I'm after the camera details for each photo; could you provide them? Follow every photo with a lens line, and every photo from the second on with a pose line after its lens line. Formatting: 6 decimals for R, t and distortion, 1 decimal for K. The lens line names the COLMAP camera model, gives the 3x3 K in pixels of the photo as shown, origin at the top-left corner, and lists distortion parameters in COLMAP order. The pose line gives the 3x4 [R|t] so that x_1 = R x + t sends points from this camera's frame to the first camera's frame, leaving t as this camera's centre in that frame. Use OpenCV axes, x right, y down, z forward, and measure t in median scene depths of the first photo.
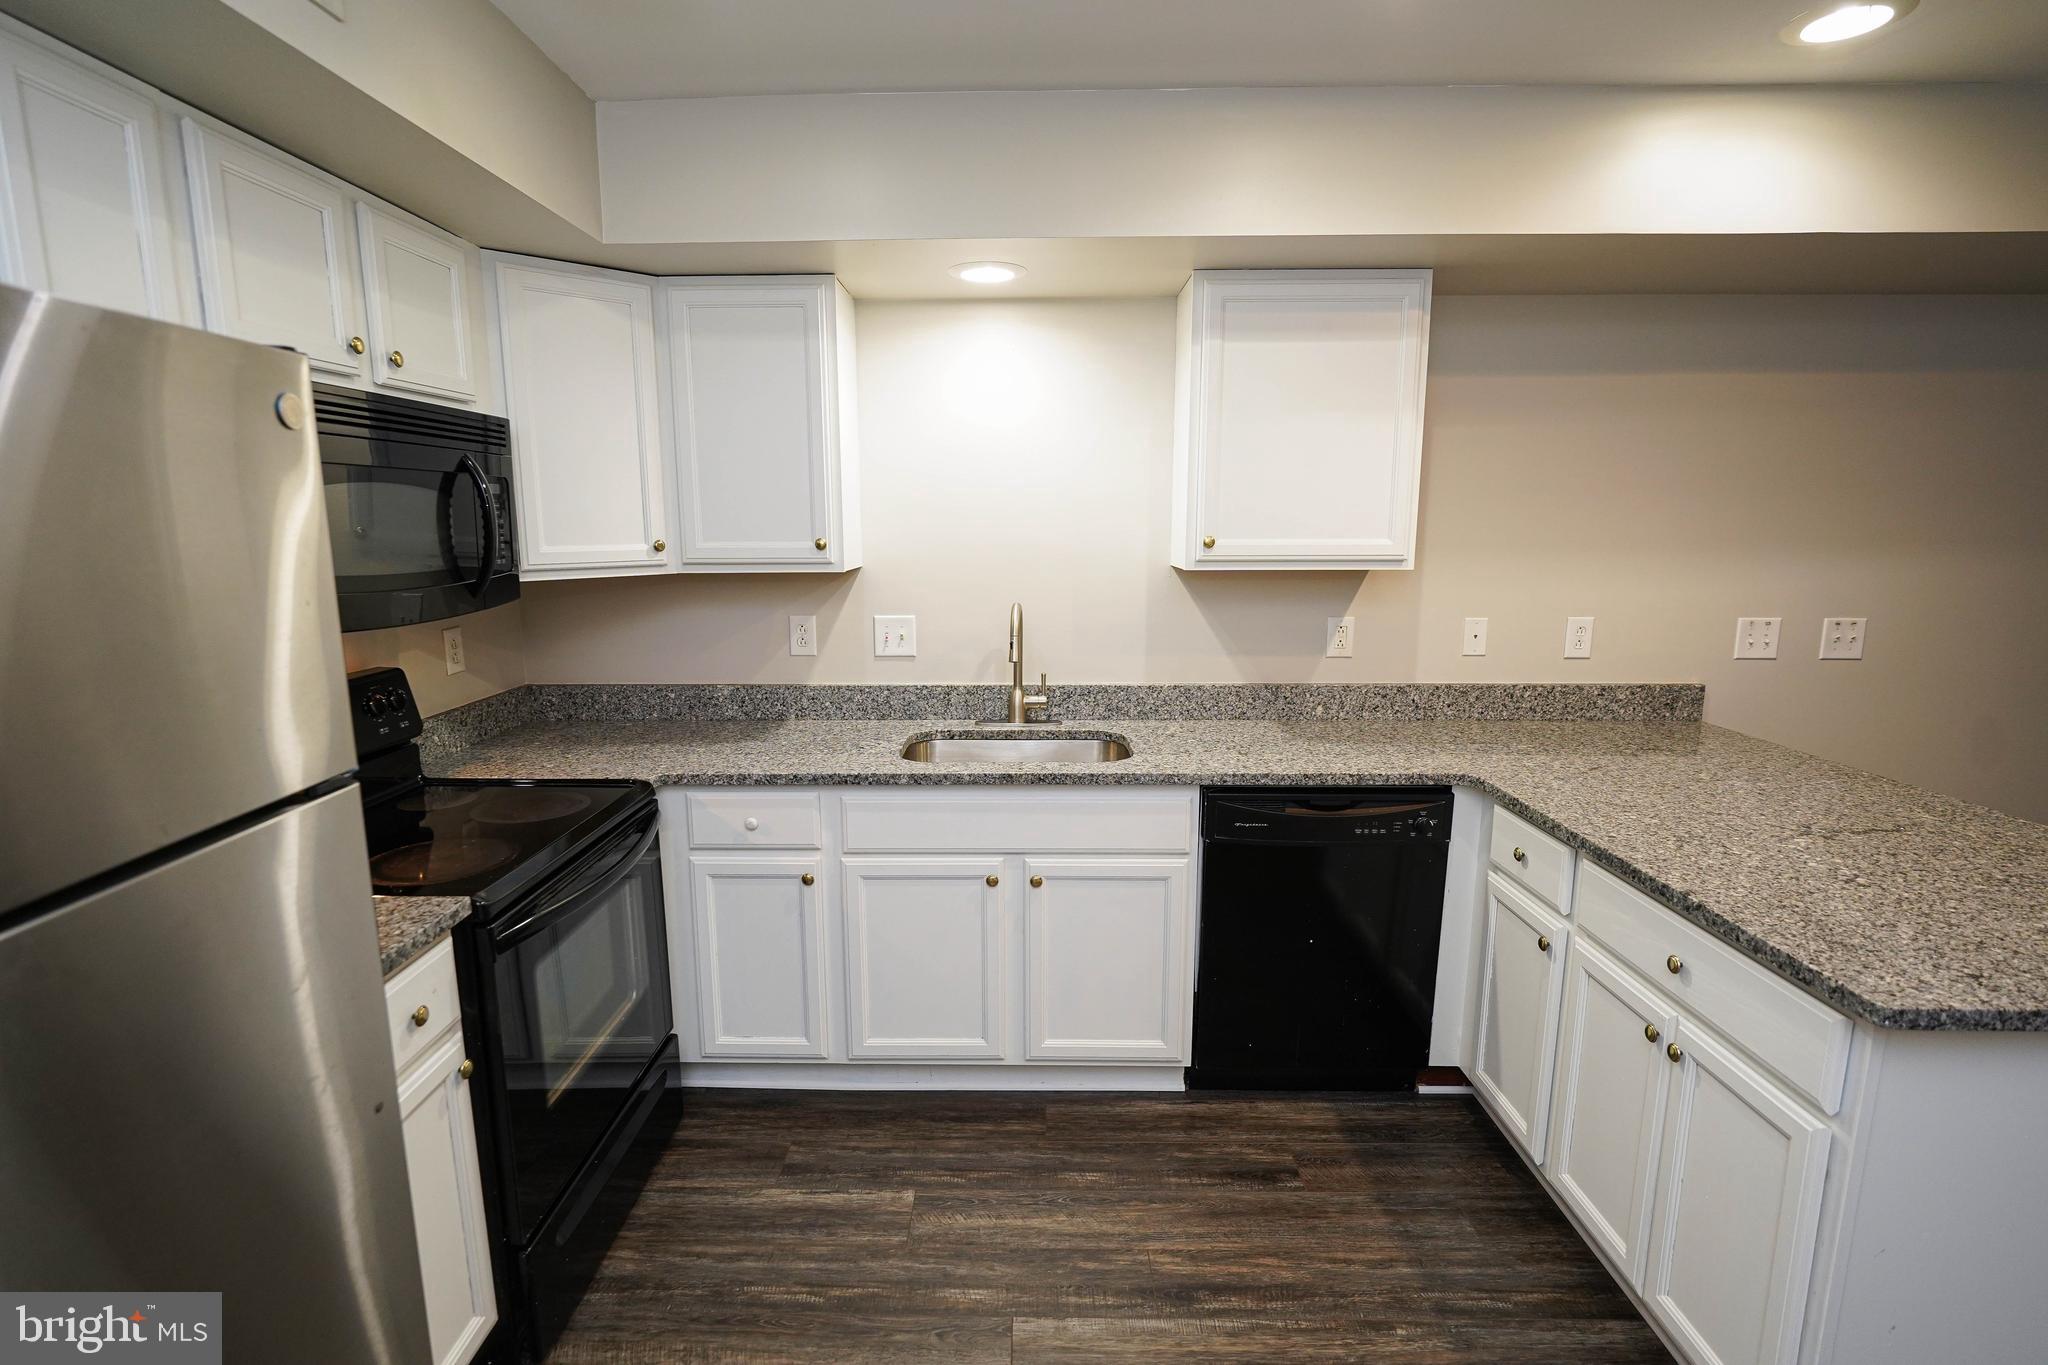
lens RADIAL K [[982.1, 0, 1011.7], [0, 982.1, 684.4], [0, 0, 1]] dist [-0.009501, -0.000553]
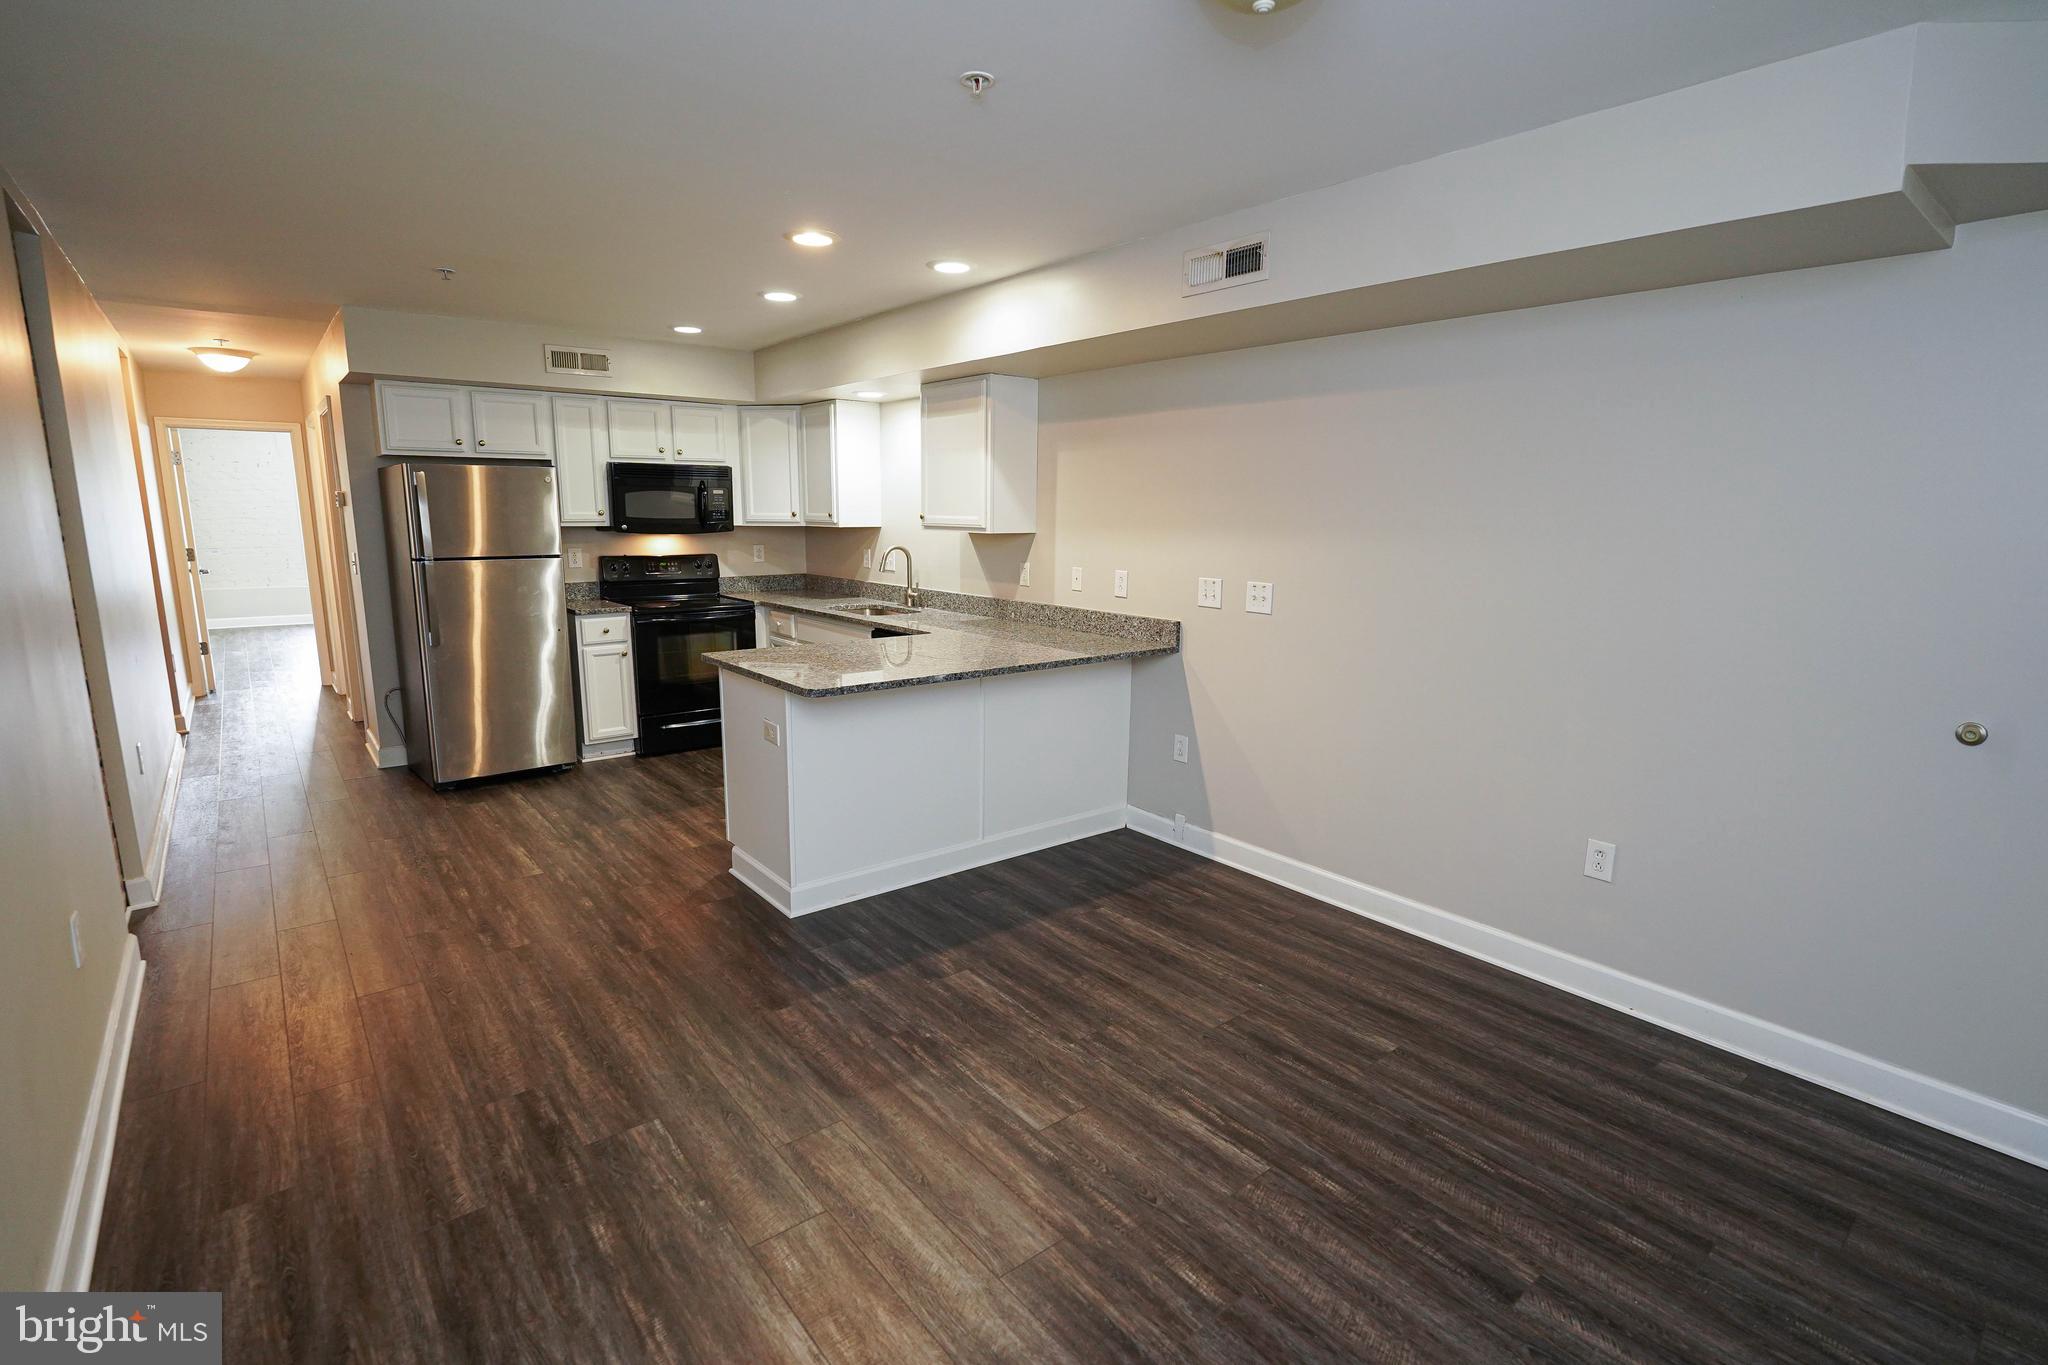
lens RADIAL K [[956.7, 0, 1014.3], [0, 956.7, 684.7], [0, 0, 1]] dist [-0.013820, -0.000215]
pose [[0.642728, 0.149516, -0.751362, 1.960177], [-0.139420, 0.987220, 0.077189, 0.020517], [0.753301, 0.055143, 0.655360, -0.144501]]
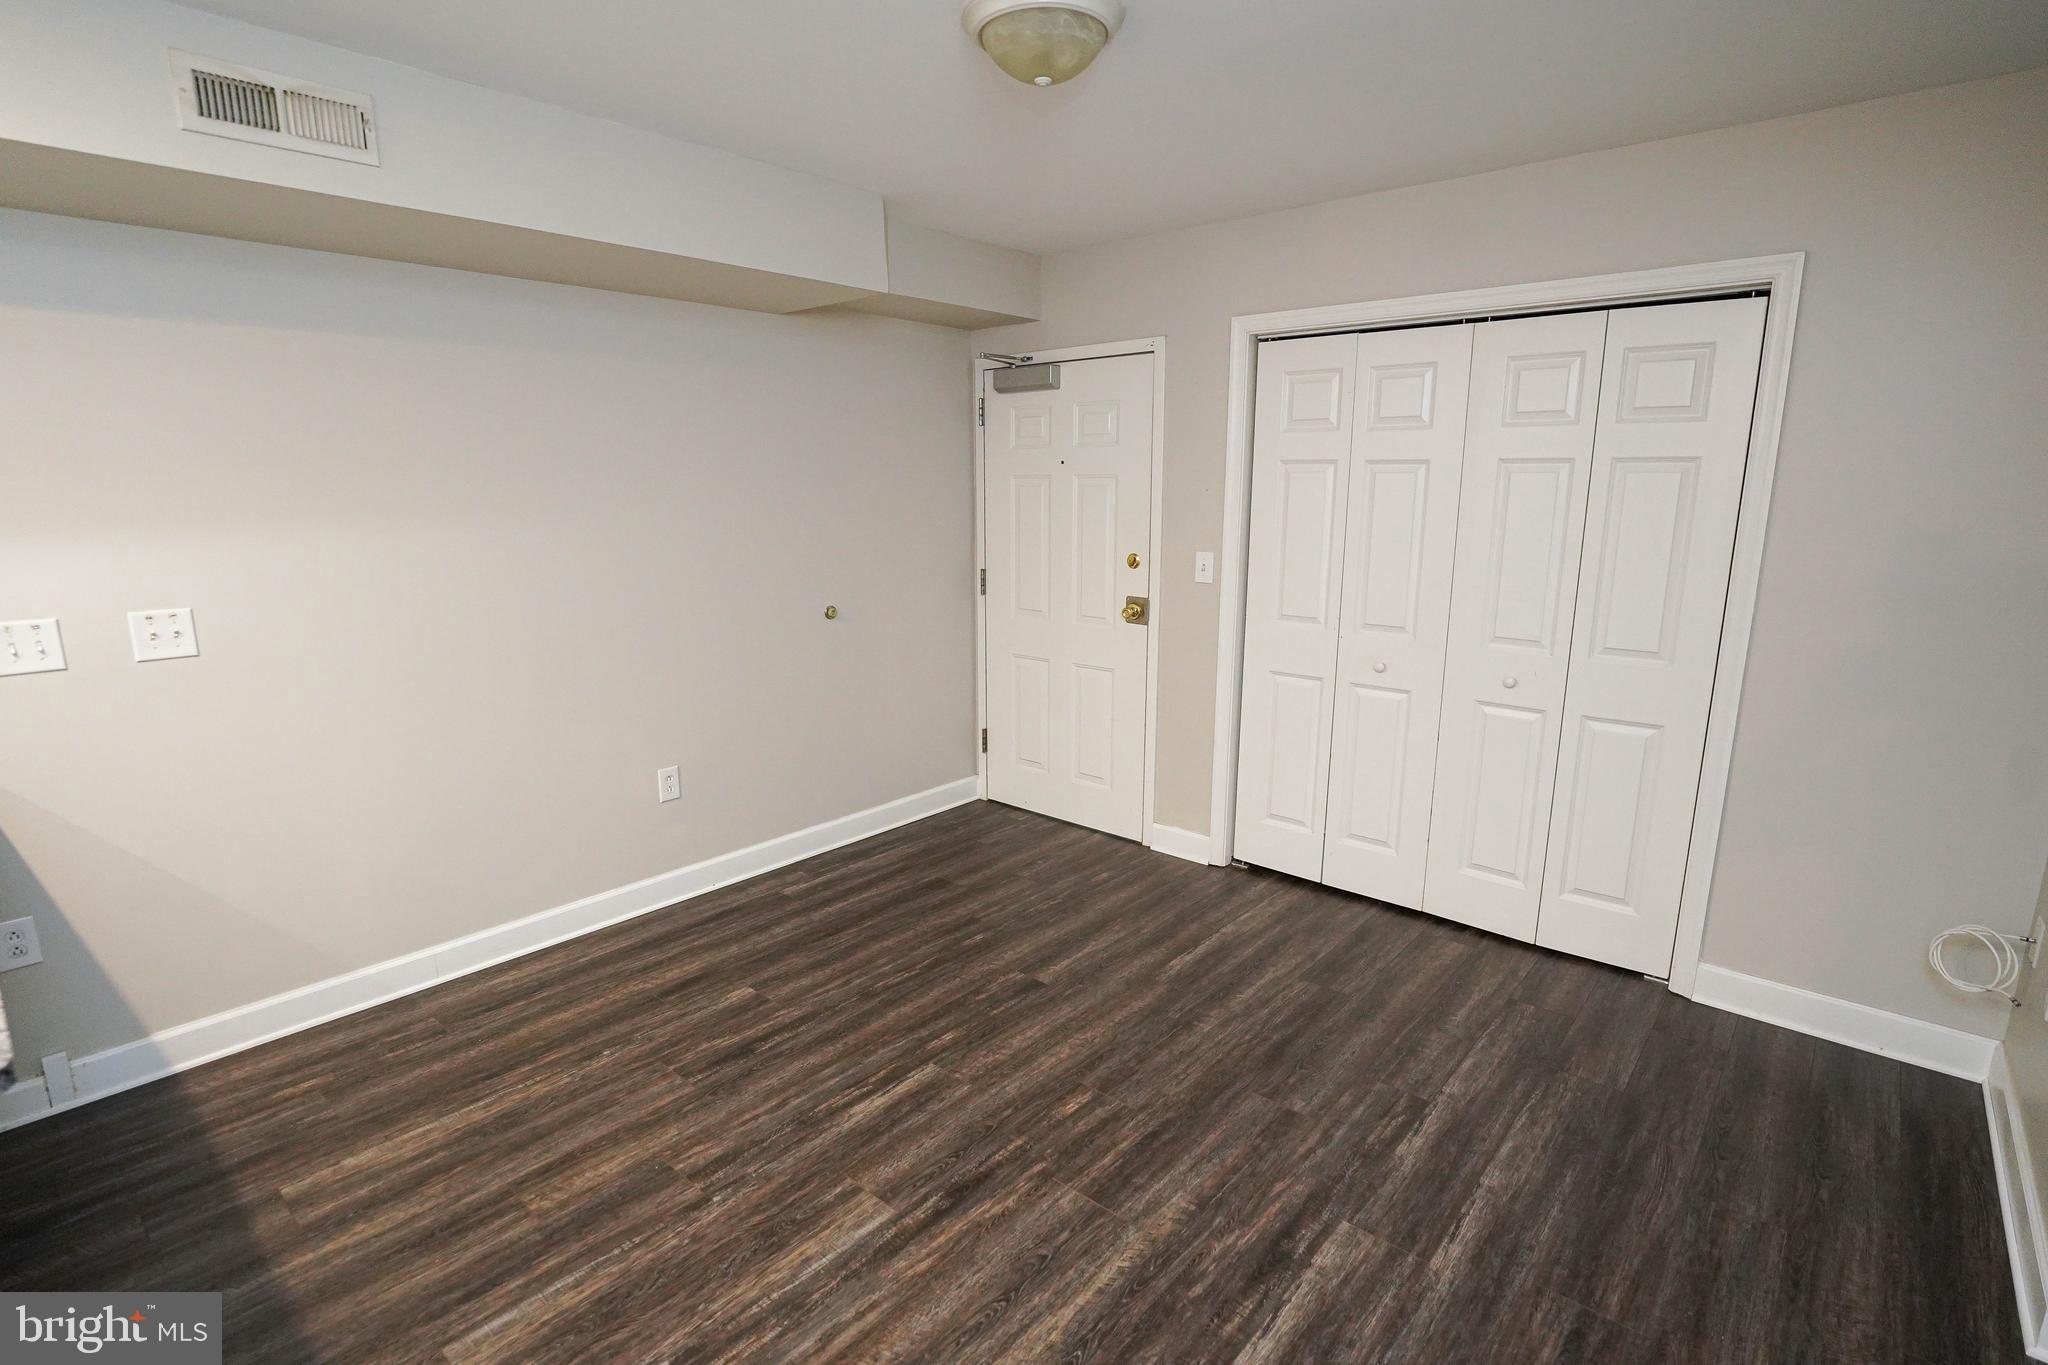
lens RADIAL K [[979.6, 0, 1004.4], [0, 979.6, 688.2], [0, 0, 1]] dist [-0.010867, -0.000069]
pose [[0.652582, -0.156764, 0.741325, 0.824936], [0.127972, 0.987112, 0.096087, 0.013812], [-0.746834, 0.032165, 0.664233, -0.123055]]
